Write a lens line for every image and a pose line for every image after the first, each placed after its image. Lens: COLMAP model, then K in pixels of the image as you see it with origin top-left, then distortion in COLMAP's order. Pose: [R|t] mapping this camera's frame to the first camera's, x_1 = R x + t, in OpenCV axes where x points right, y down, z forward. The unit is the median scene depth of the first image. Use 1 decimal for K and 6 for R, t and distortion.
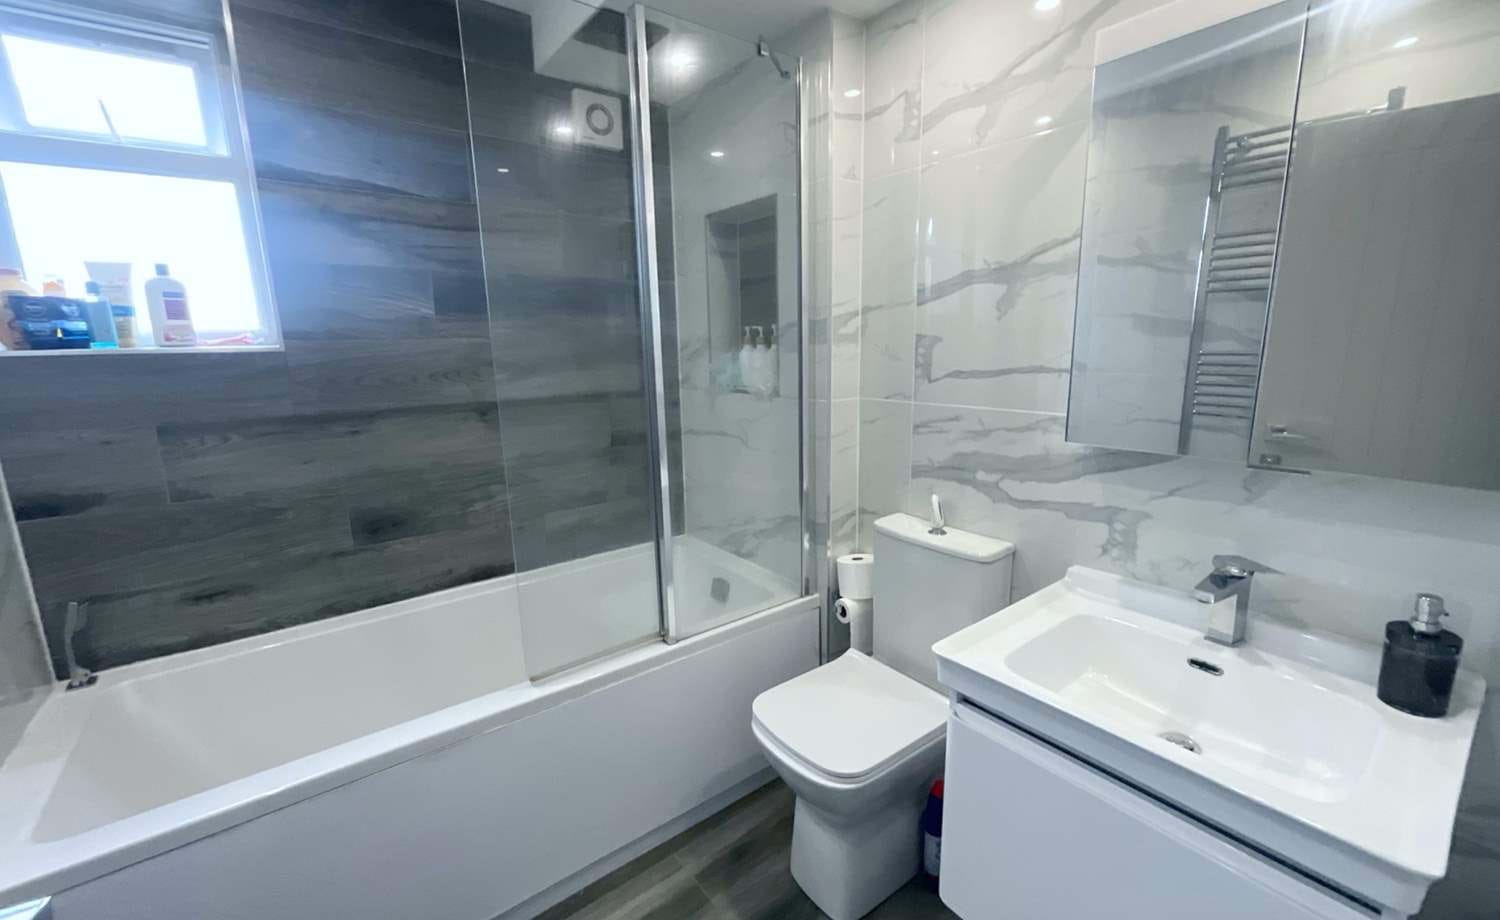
lens RADIAL K [[605.8, 0, 750.7], [0, 605.8, 460.5], [0, 0, 1]] dist [-0.008153, 0.000529]
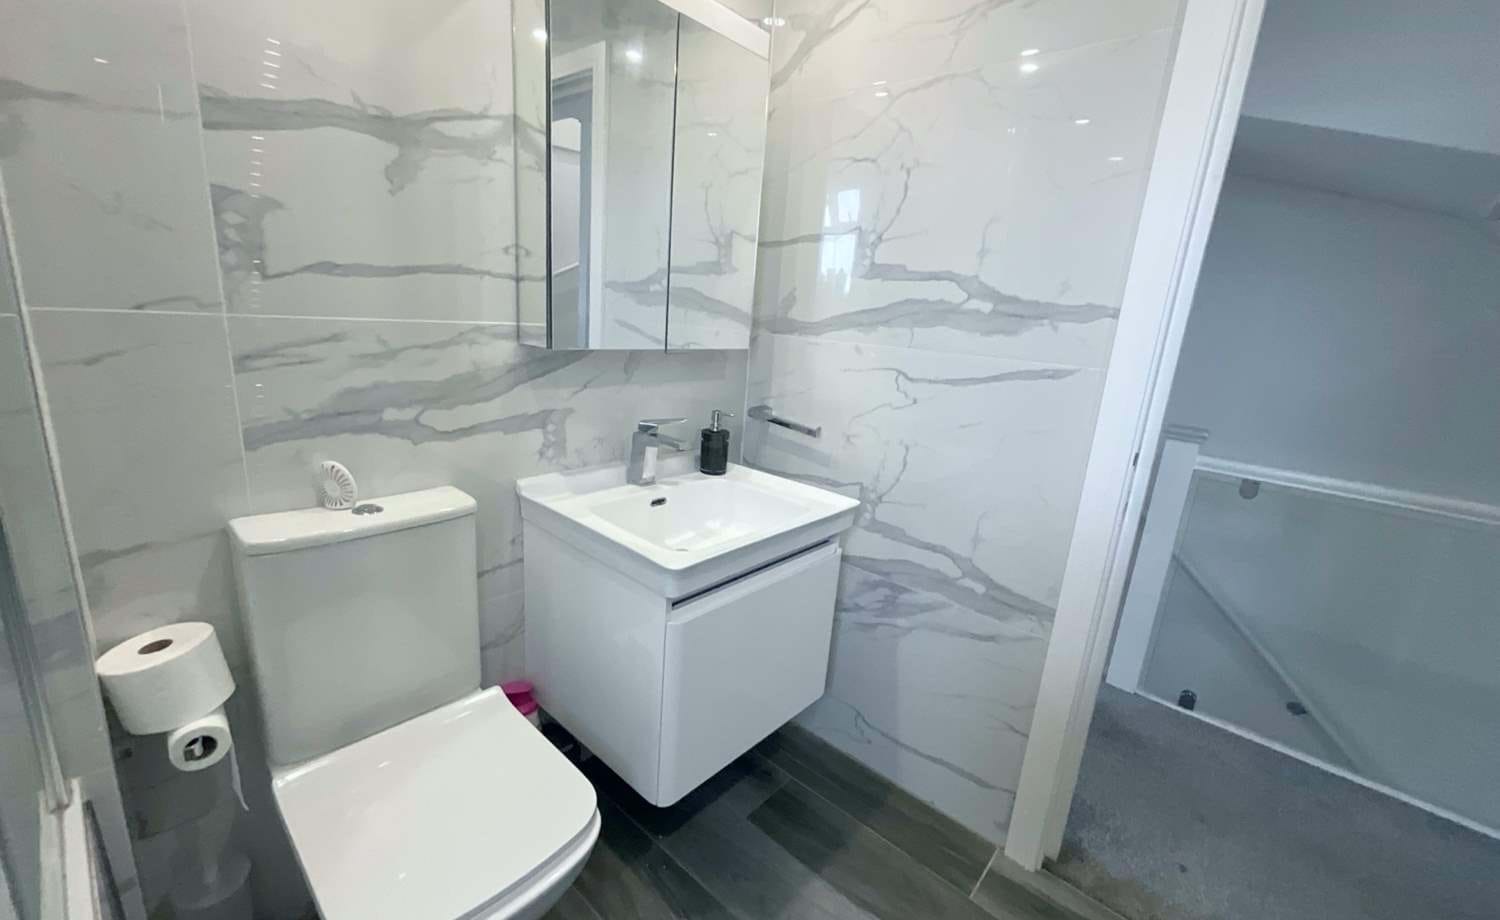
lens RADIAL K [[605.8, 0, 750.7], [0, 605.8, 460.5], [0, 0, 1]] dist [-0.008153, 0.000529]
pose [[-0.201011, -0.234949, 0.950996, -0.440689], [0.116455, 0.958195, 0.261343, -0.065878], [-0.972642, 0.163281, -0.165247, 0.754342]]
